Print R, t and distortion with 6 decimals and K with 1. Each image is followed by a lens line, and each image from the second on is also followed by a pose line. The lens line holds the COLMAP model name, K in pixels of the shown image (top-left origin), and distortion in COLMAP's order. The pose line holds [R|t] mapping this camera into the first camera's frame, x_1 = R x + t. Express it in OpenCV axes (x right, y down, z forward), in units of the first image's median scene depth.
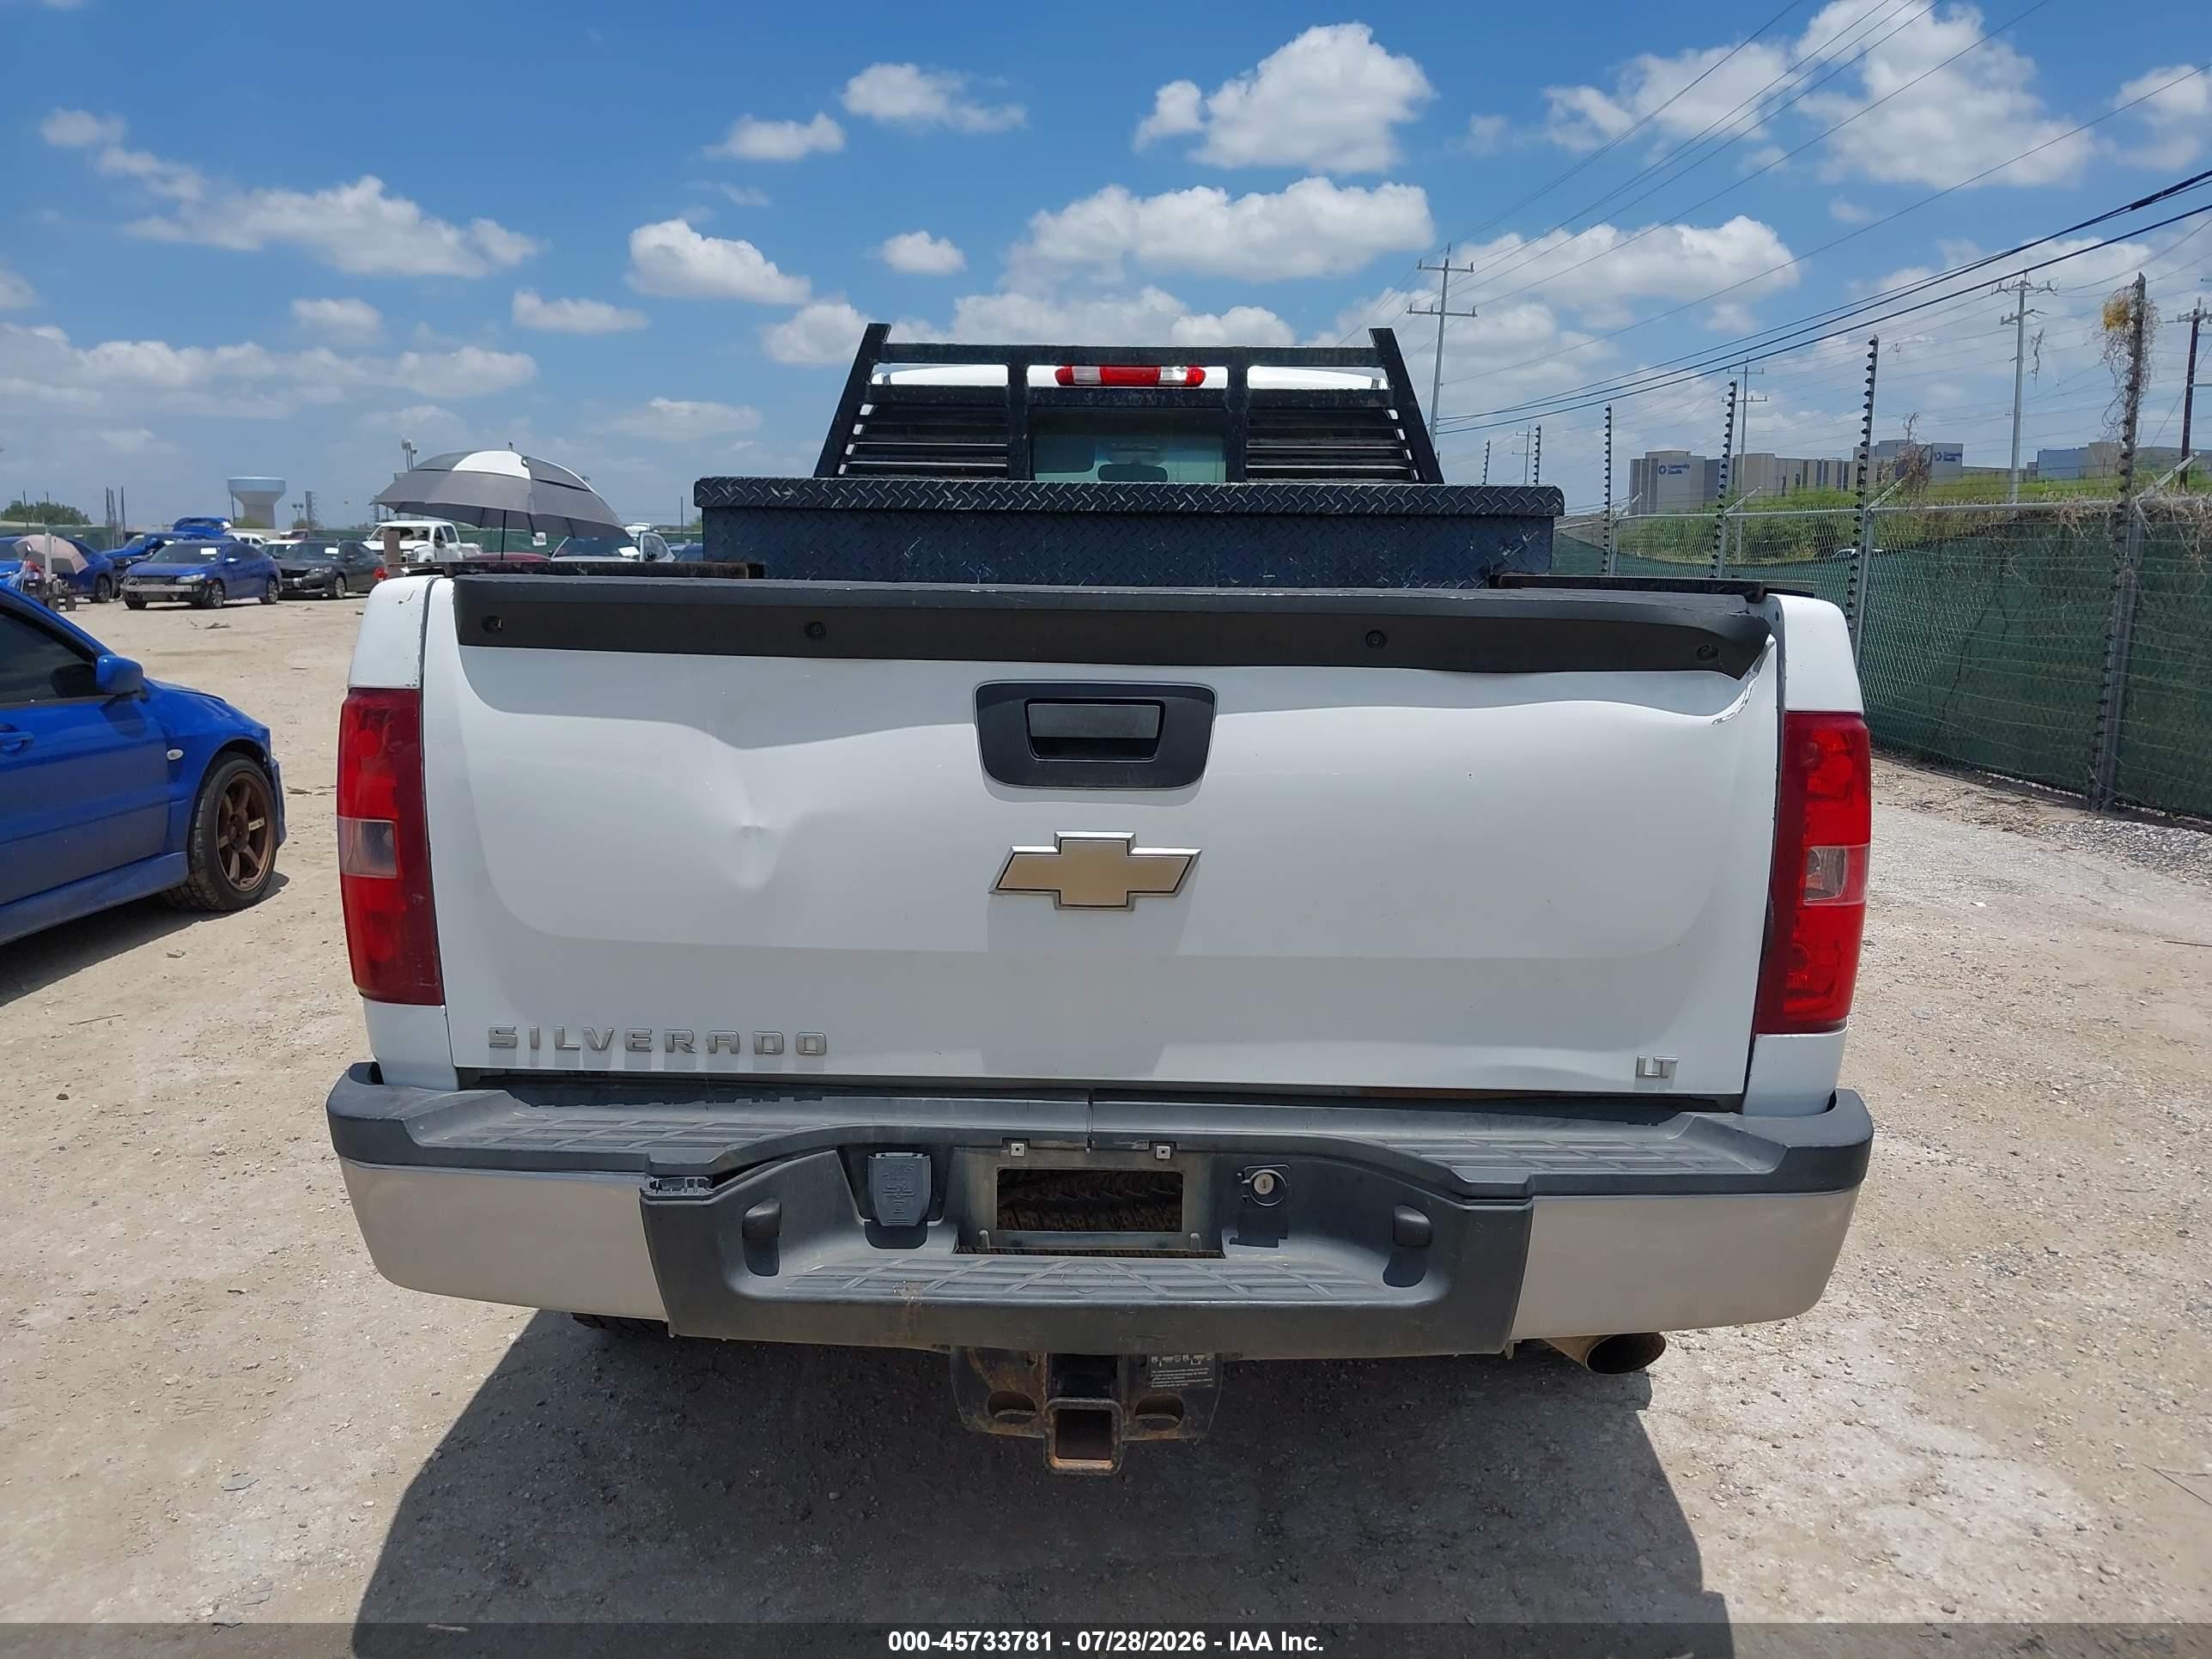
lens RADIAL K [[1787.8, 0, 1095.2], [0, 1787.8, 825.6], [0, 0, 1]] dist [0.006797, -0.020628]
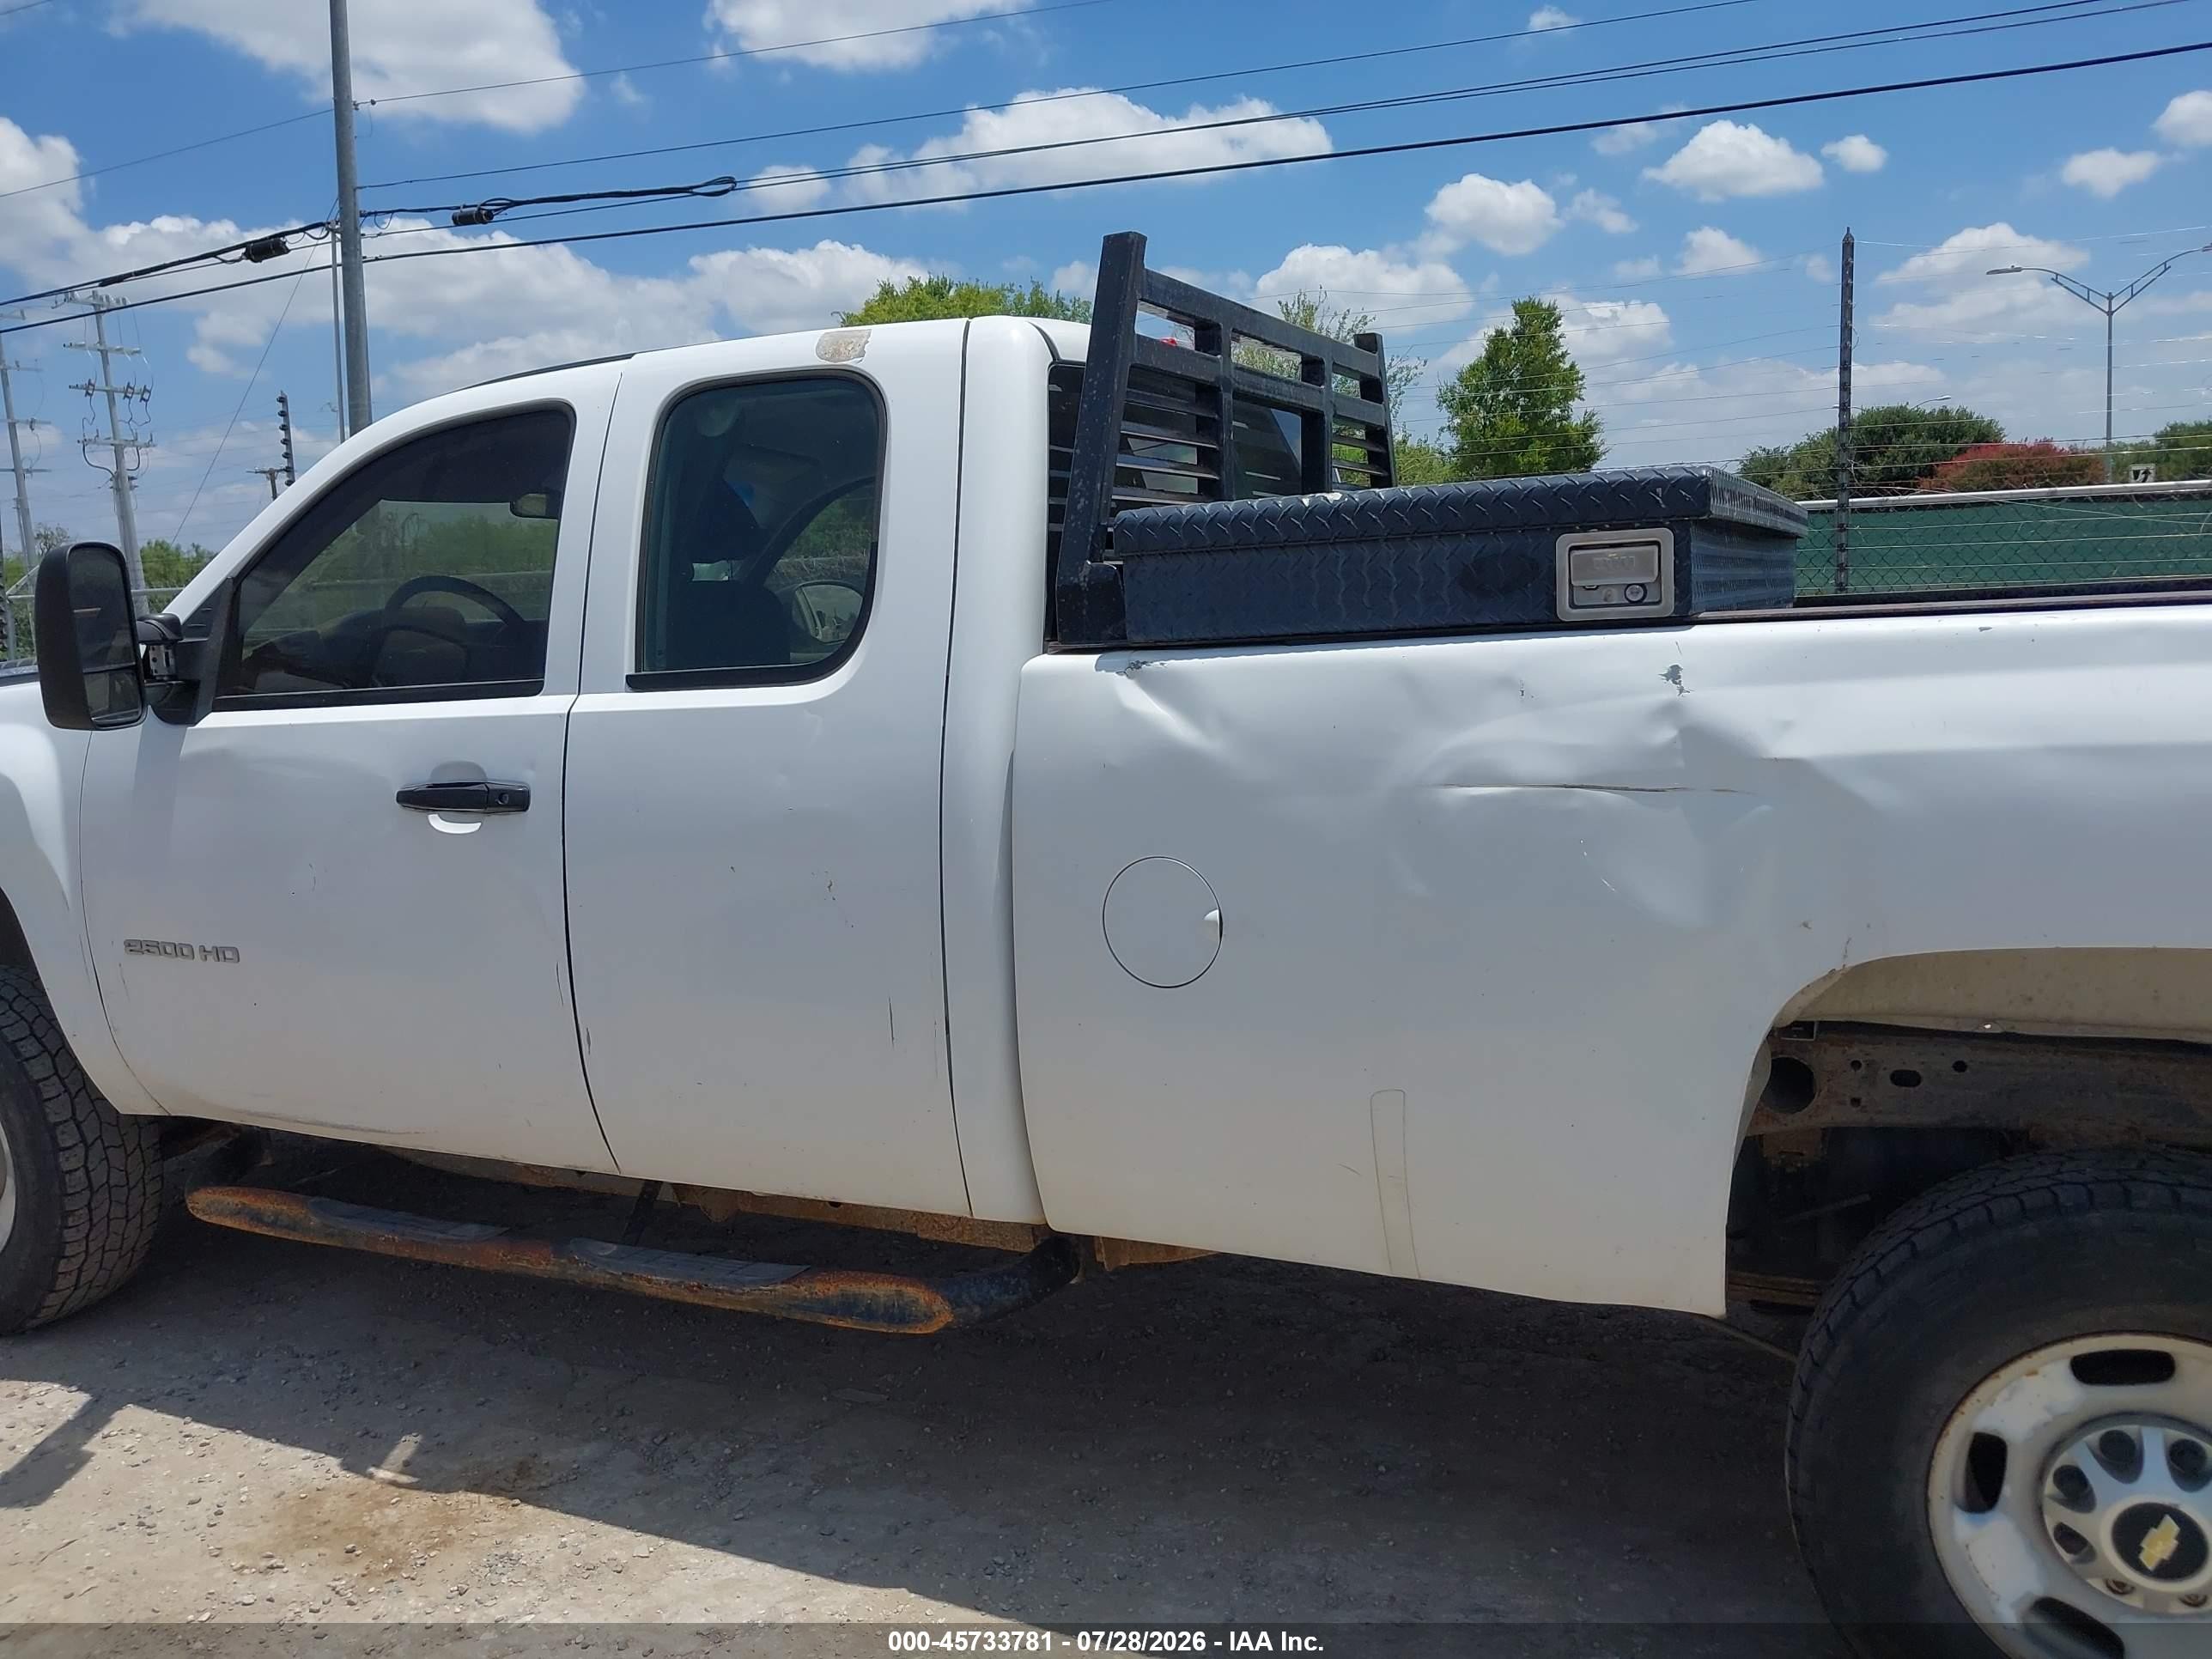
lens RADIAL K [[1787.8, 0, 1105.6], [0, 1787.8, 826.8], [0, 0, 1]] dist [0.006797, -0.020628]
pose [[0.390752, -0.141906, 0.909492, -0.659389], [0.186791, 0.979713, 0.072610, -0.124692], [-0.901344, 0.141513, 0.409332, 0.750350]]
